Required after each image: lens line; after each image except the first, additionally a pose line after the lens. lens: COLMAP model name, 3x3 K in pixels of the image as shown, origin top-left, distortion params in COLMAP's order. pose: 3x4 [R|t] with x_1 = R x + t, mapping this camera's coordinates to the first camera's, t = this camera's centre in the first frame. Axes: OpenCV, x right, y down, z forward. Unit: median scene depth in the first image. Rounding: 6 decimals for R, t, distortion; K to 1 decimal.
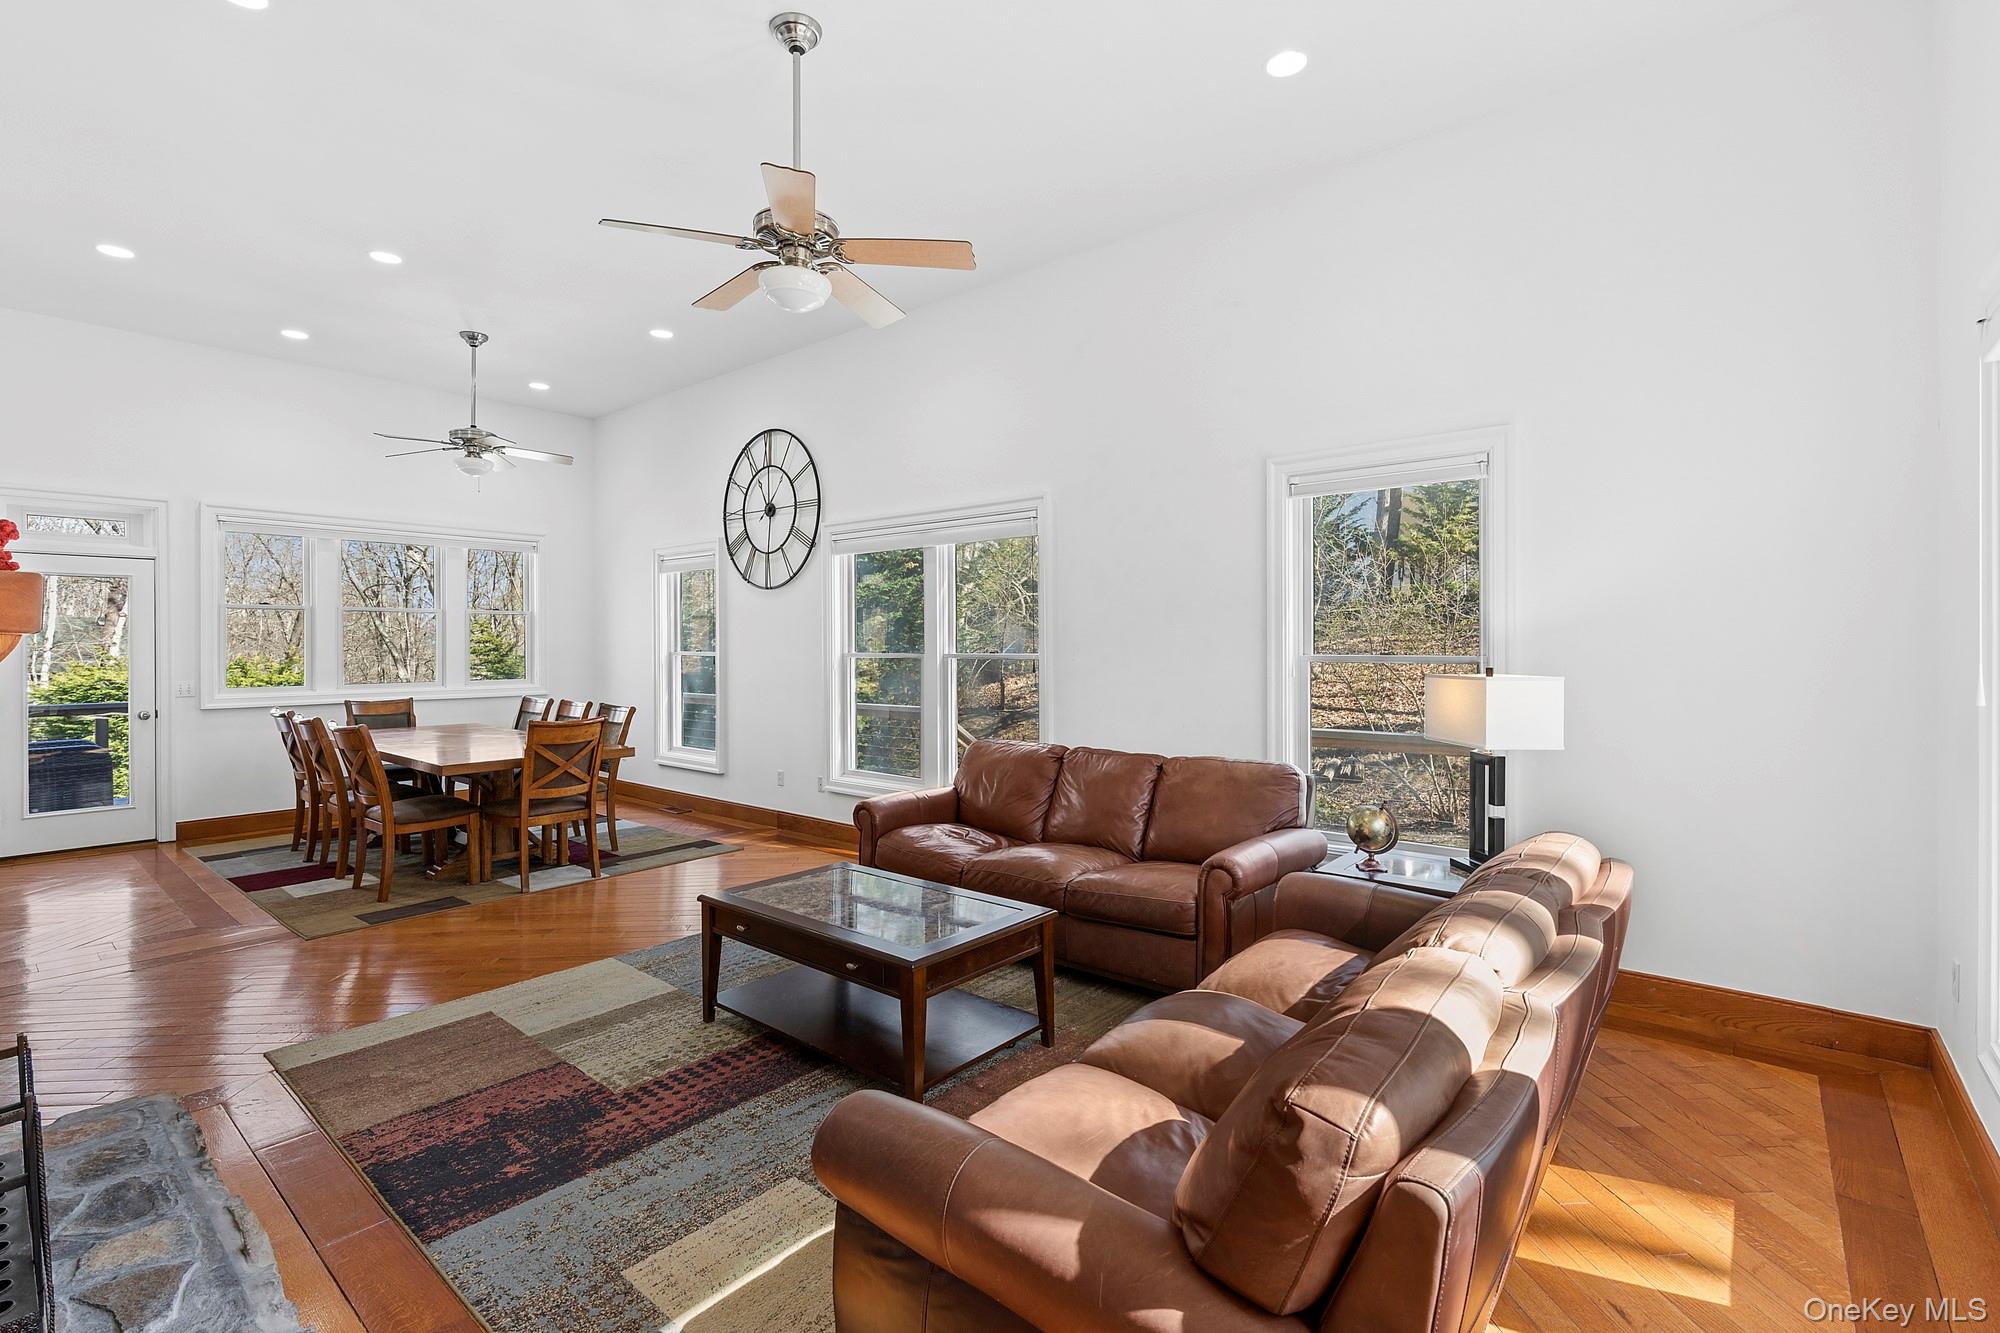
lens RADIAL K [[909.0, 0, 999.1], [0, 909.0, 651.7], [0, 0, 1]] dist [-0.003212, -0.000653]
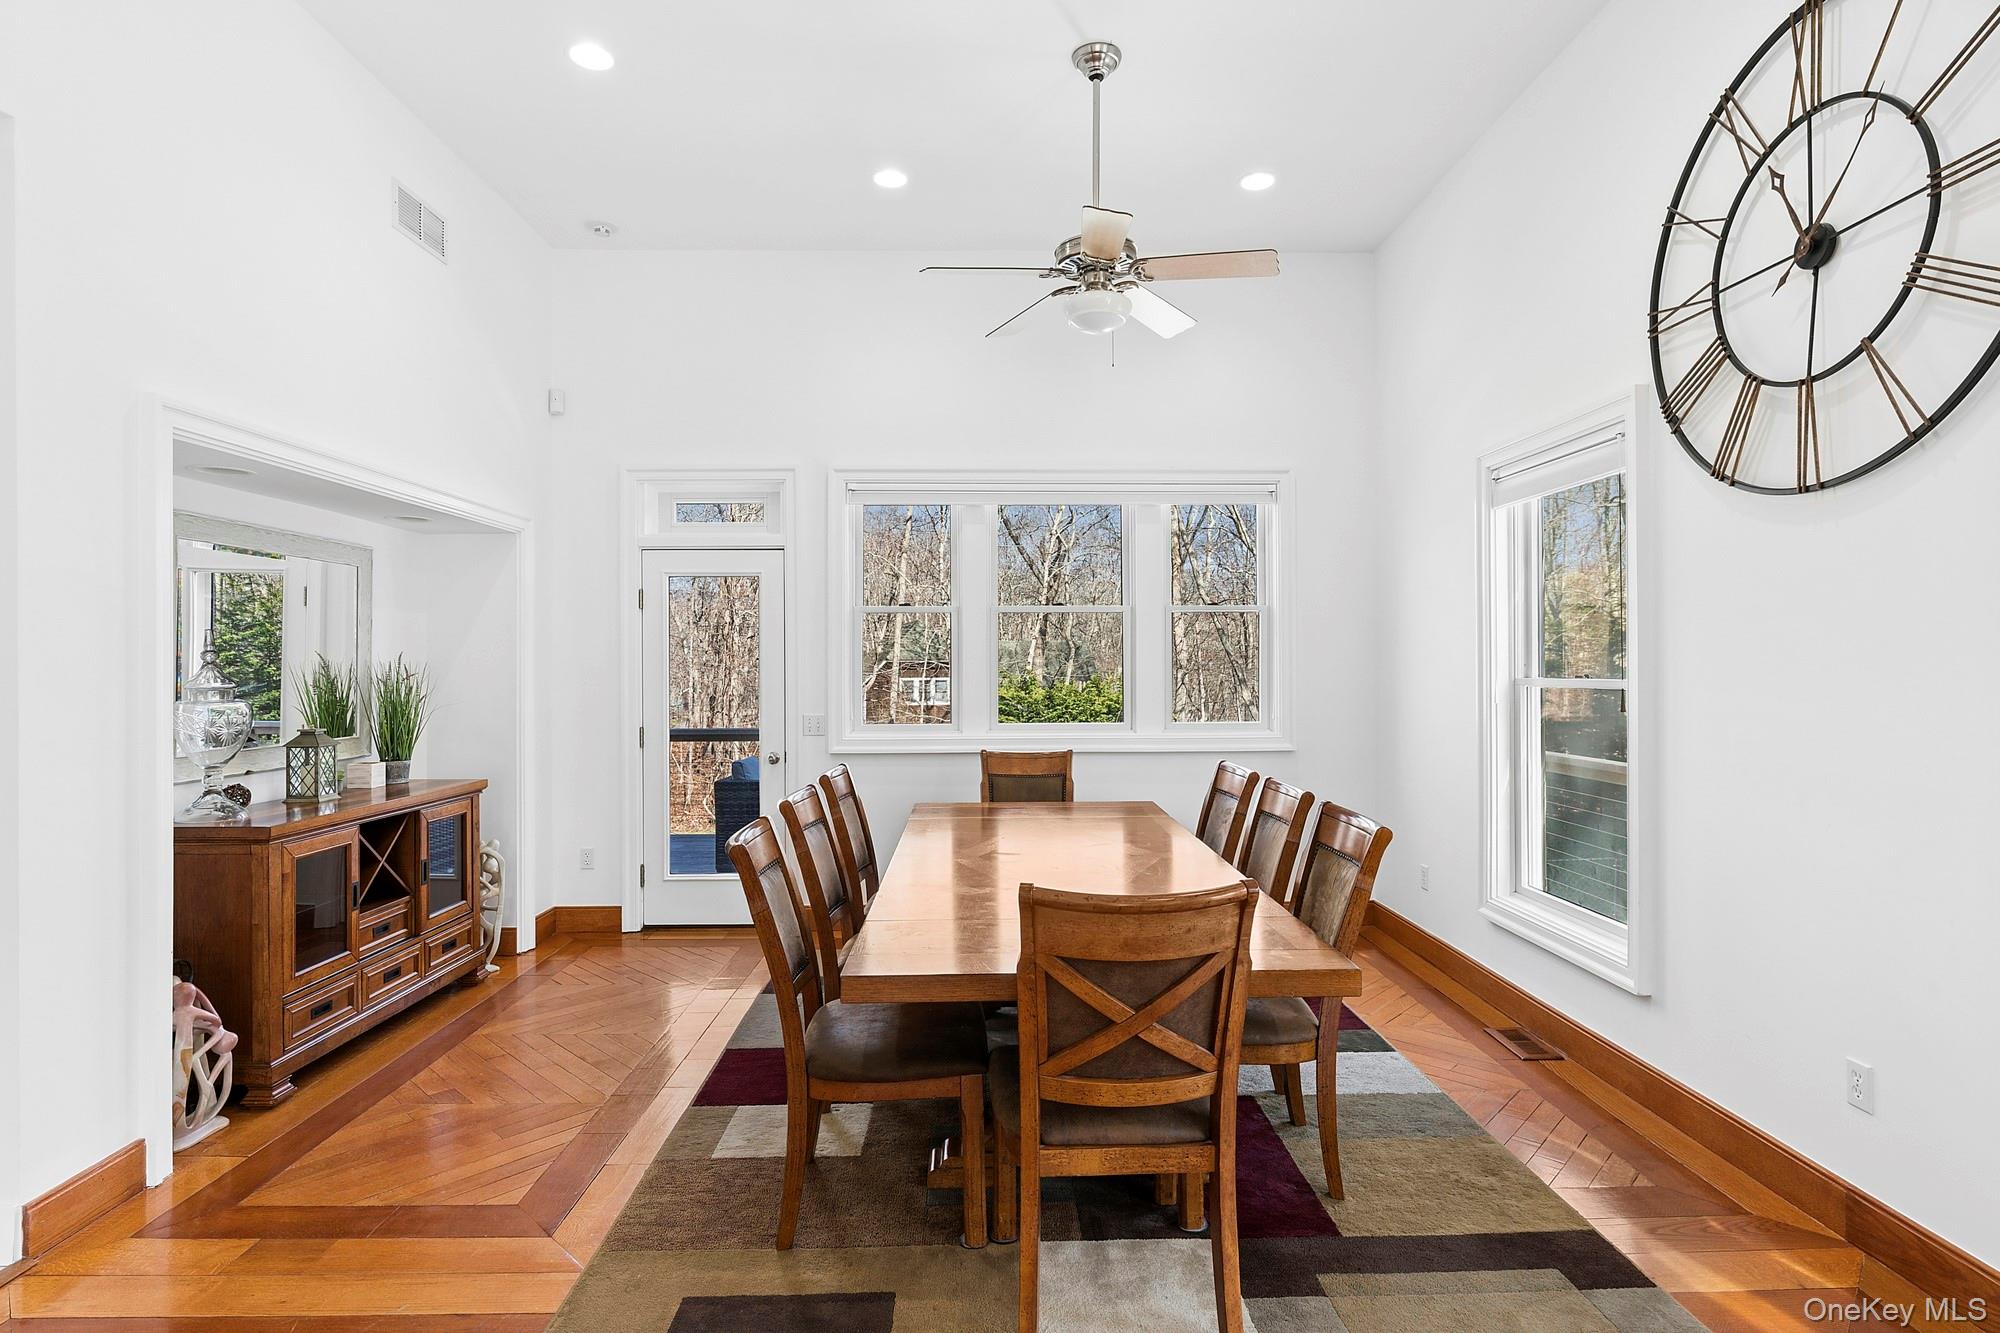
lens RADIAL K [[1029.4, 0, 998.2], [0, 1029.4, 660.6], [0, 0, 1]] dist [-0.003663, 0.000337]
pose [[0.663493, -0.003533, -0.748174, -0.174626], [-0.005074, 0.999945, -0.009221, -0.003239], [0.748166, 0.009914, 0.663438, 0.547756]]
